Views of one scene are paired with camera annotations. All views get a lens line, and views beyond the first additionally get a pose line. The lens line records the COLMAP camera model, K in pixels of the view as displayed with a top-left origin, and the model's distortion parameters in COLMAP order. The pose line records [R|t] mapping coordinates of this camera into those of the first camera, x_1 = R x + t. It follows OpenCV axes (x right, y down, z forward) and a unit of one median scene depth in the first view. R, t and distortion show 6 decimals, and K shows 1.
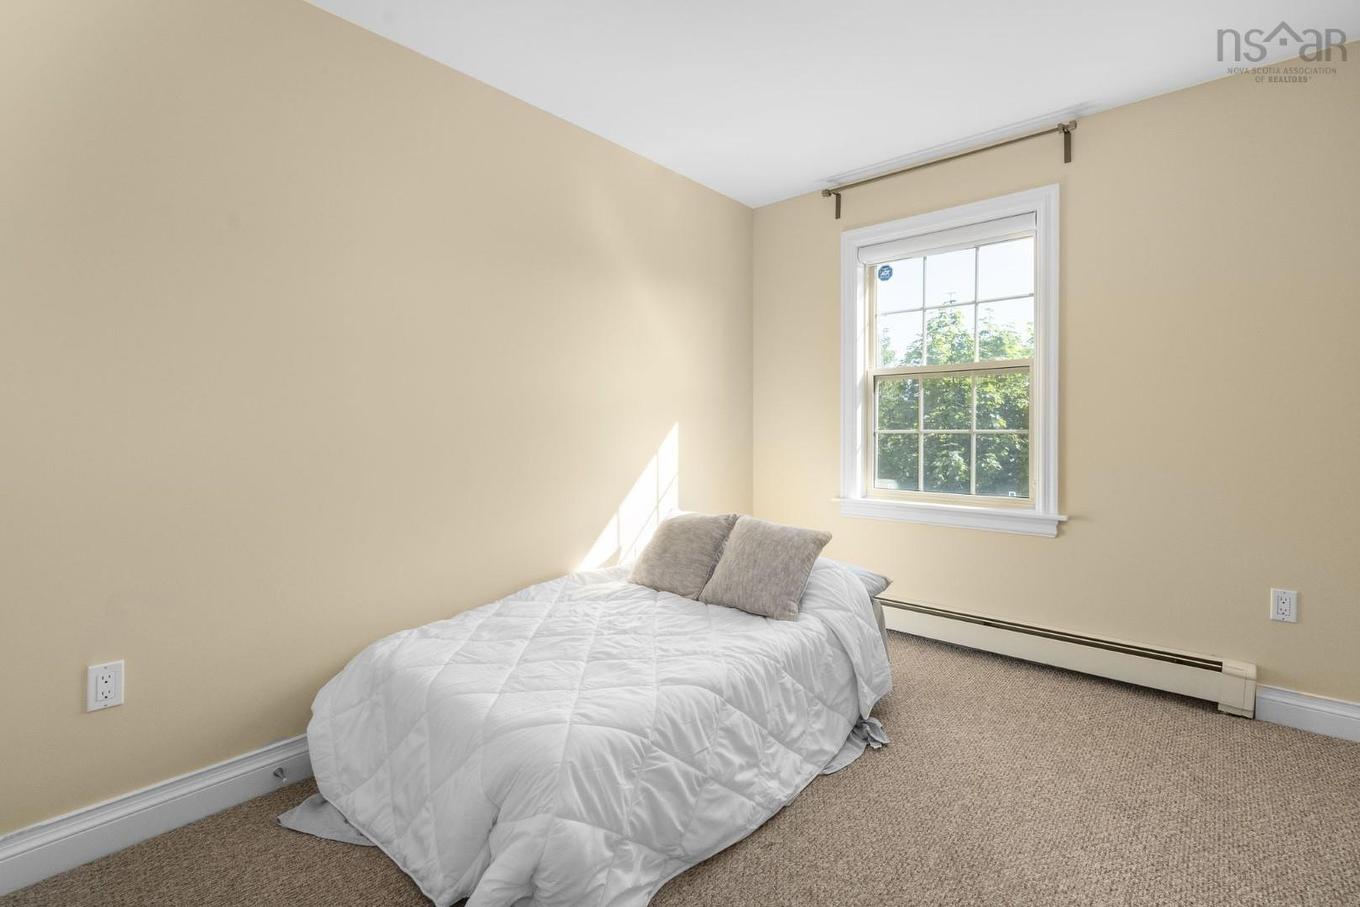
lens RADIAL K [[611.0, 0, 679.6], [0, 611.0, 440.3], [0, 0, 1]] dist [-0.004073, -0.000939]
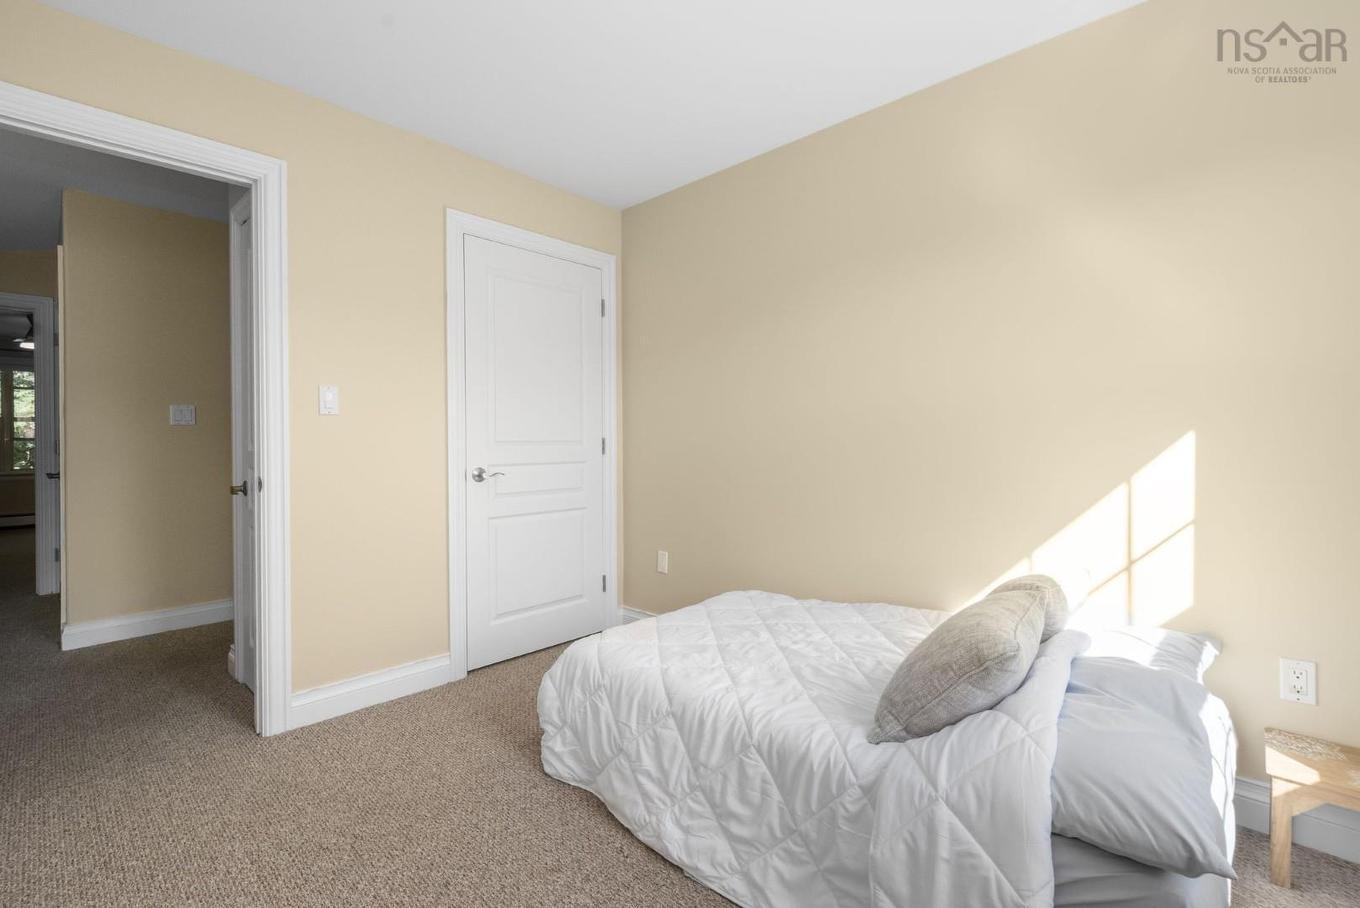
lens RADIAL K [[604.1, 0, 684.0], [0, 604.1, 457.0], [0, 0, 1]] dist [-0.002085, -0.000969]
pose [[-0.029219, 0.027127, -0.999205, 1.021968], [-0.020020, 0.999415, 0.027719, -0.020245], [0.999373, 0.020814, -0.028658, 1.010870]]
